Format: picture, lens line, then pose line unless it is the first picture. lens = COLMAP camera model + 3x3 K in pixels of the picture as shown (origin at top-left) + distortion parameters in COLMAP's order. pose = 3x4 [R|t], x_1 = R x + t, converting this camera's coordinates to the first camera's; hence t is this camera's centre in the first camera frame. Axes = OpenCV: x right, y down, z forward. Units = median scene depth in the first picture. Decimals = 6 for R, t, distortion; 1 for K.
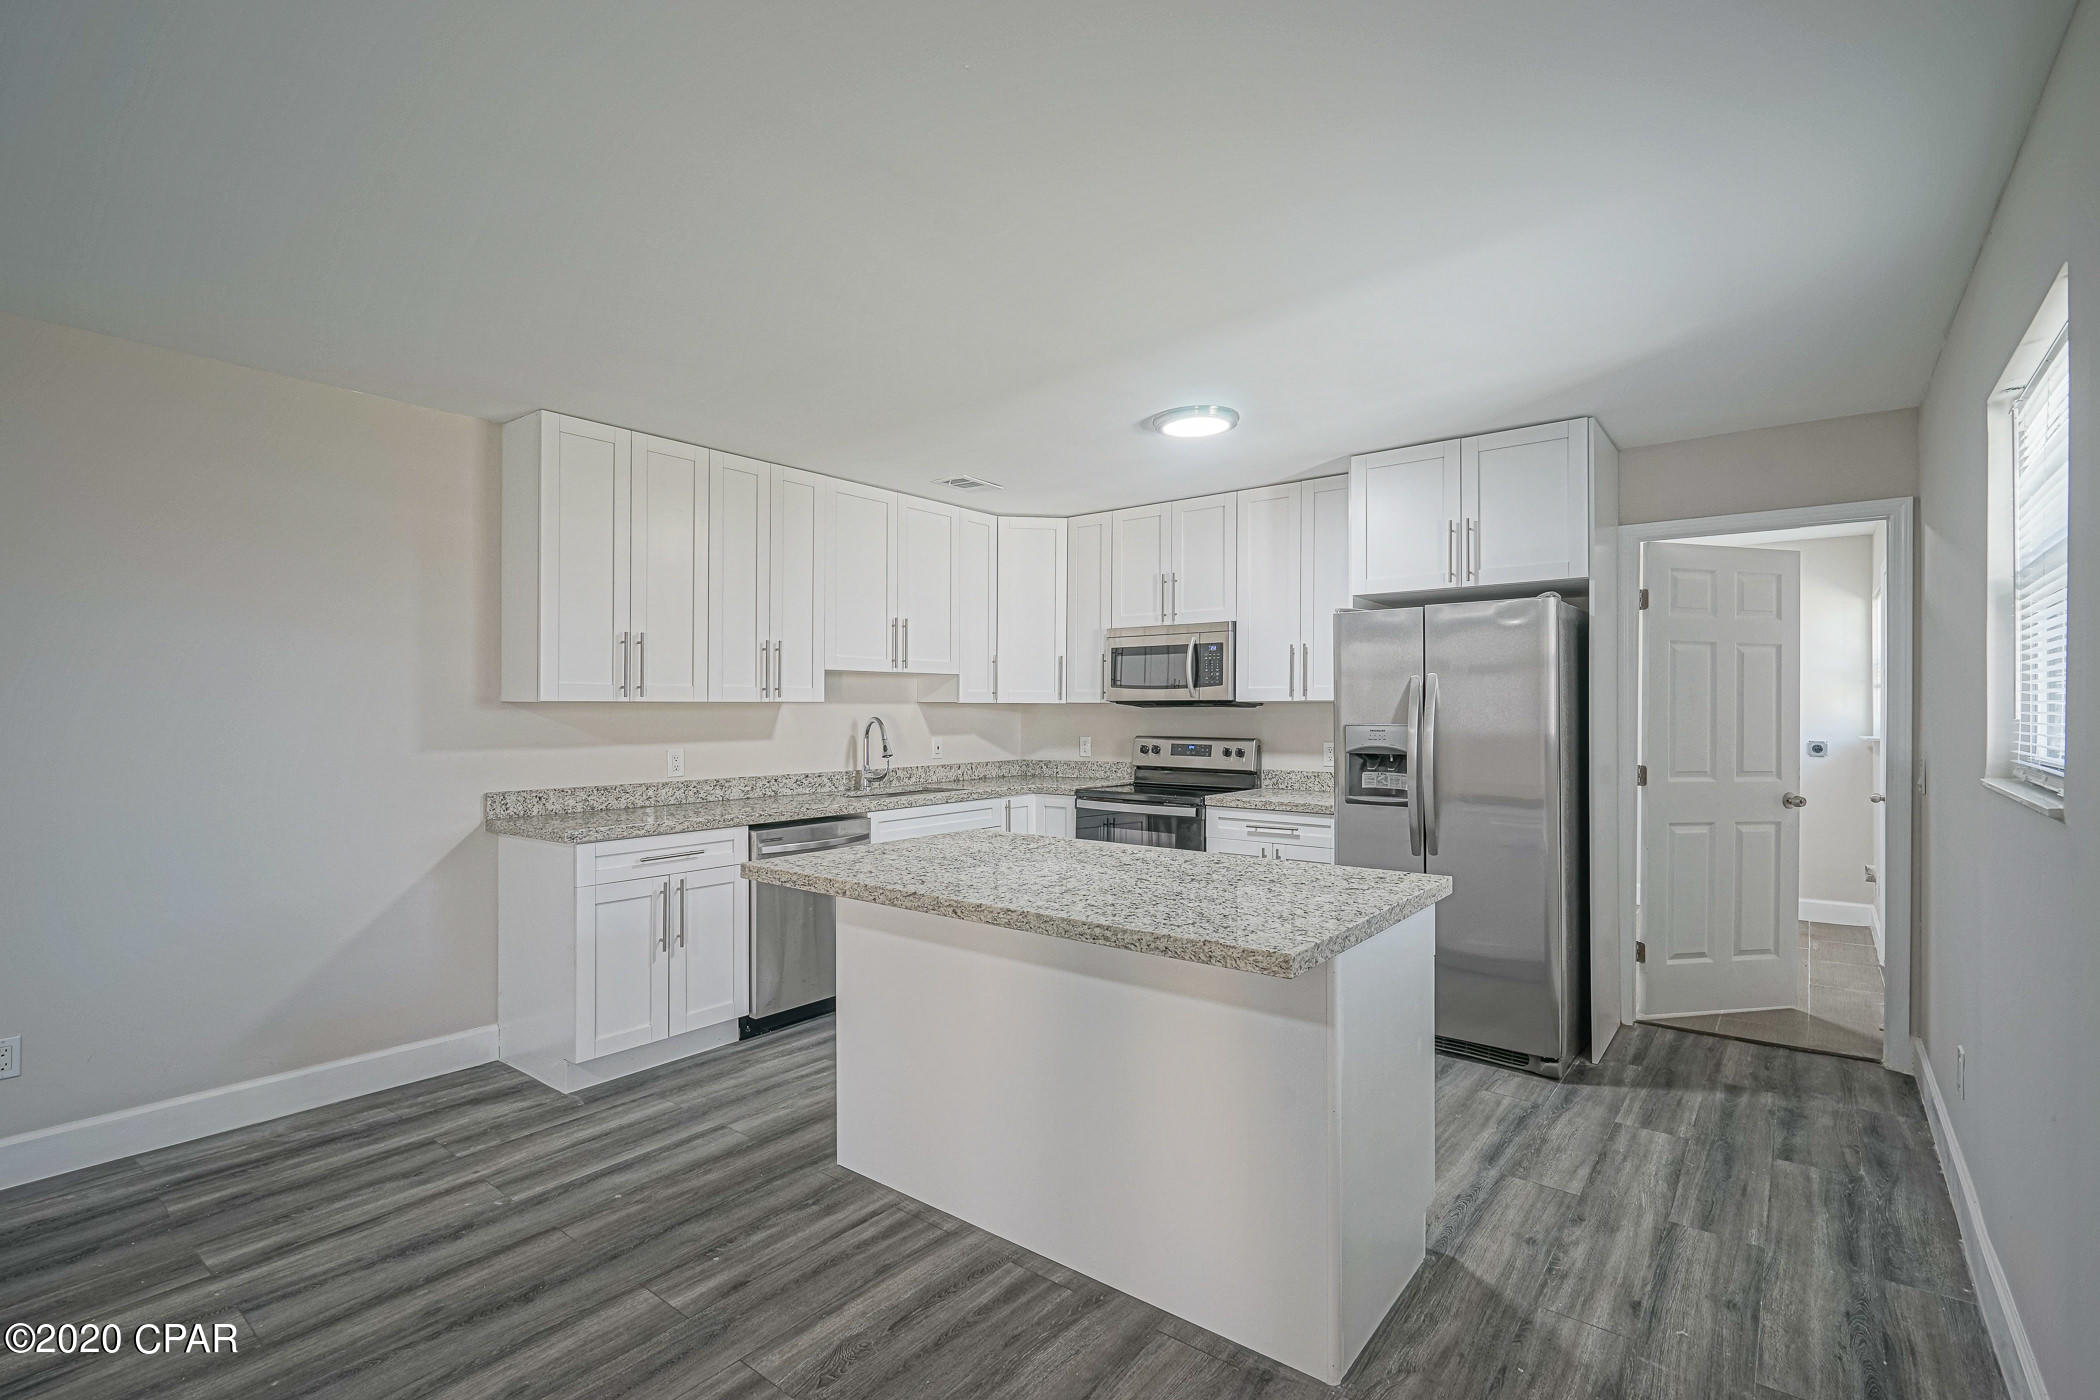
lens RADIAL K [[962.0, 0, 1035.6], [0, 962.0, 700.4], [0, 0, 1]] dist [-0.007276, 0.003446]
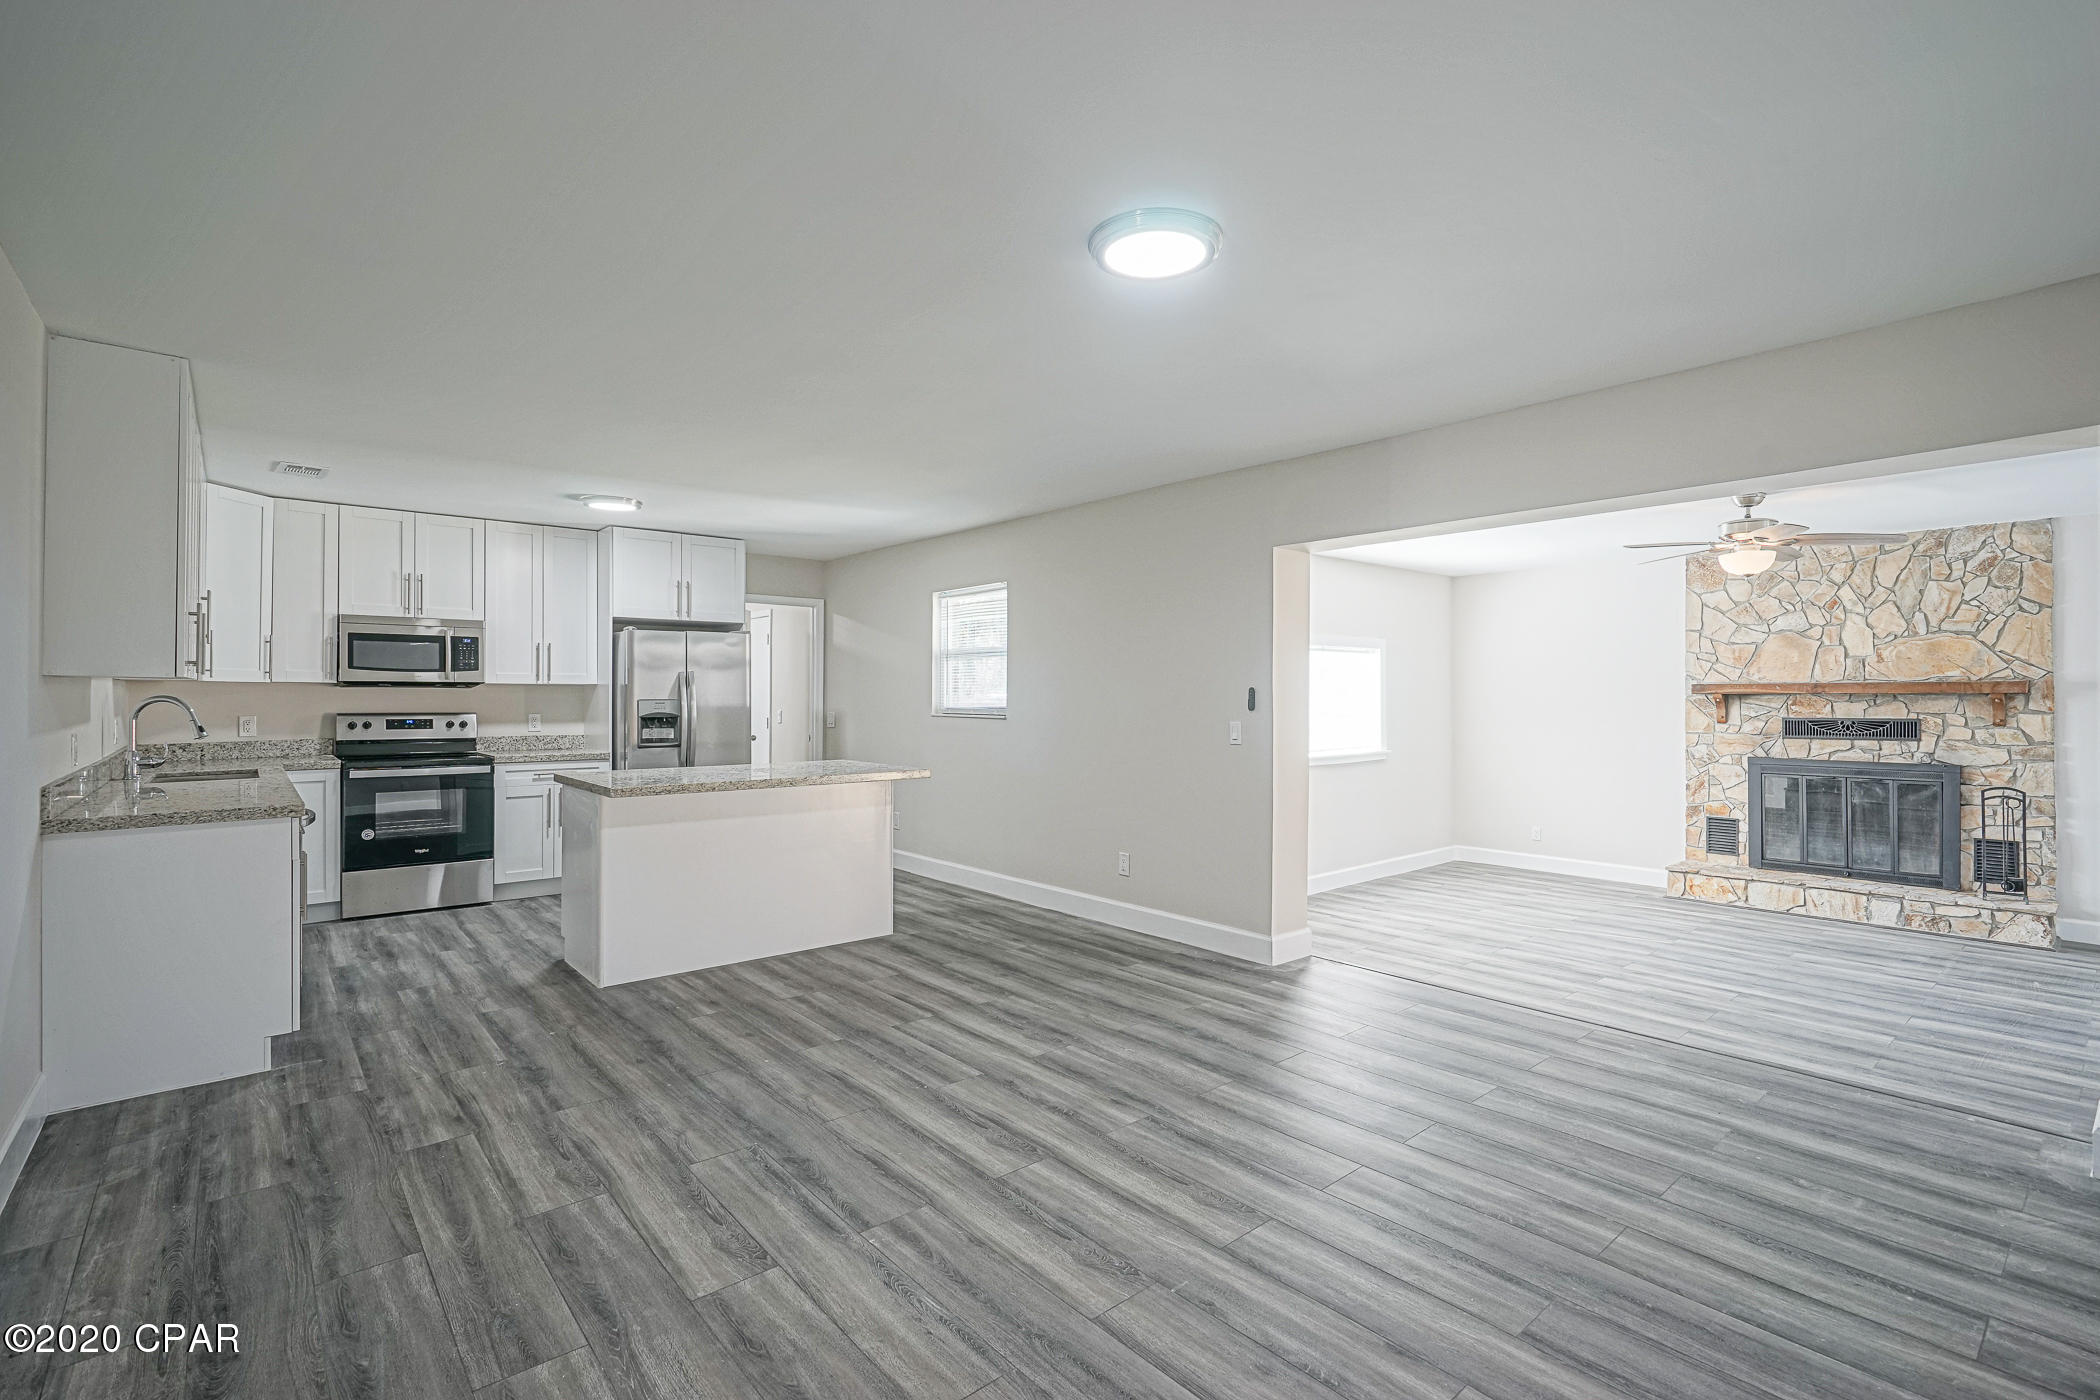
lens RADIAL K [[962.0, 0, 1060.2], [0, 962.0, 698.3], [0, 0, 1]] dist [-0.007276, 0.003446]
pose [[0.193234, -0.005063, 0.981140, -1.043218], [-0.013573, 0.999877, 0.007832, 0.000515], [-0.981059, -0.014830, 0.193142, -0.002380]]
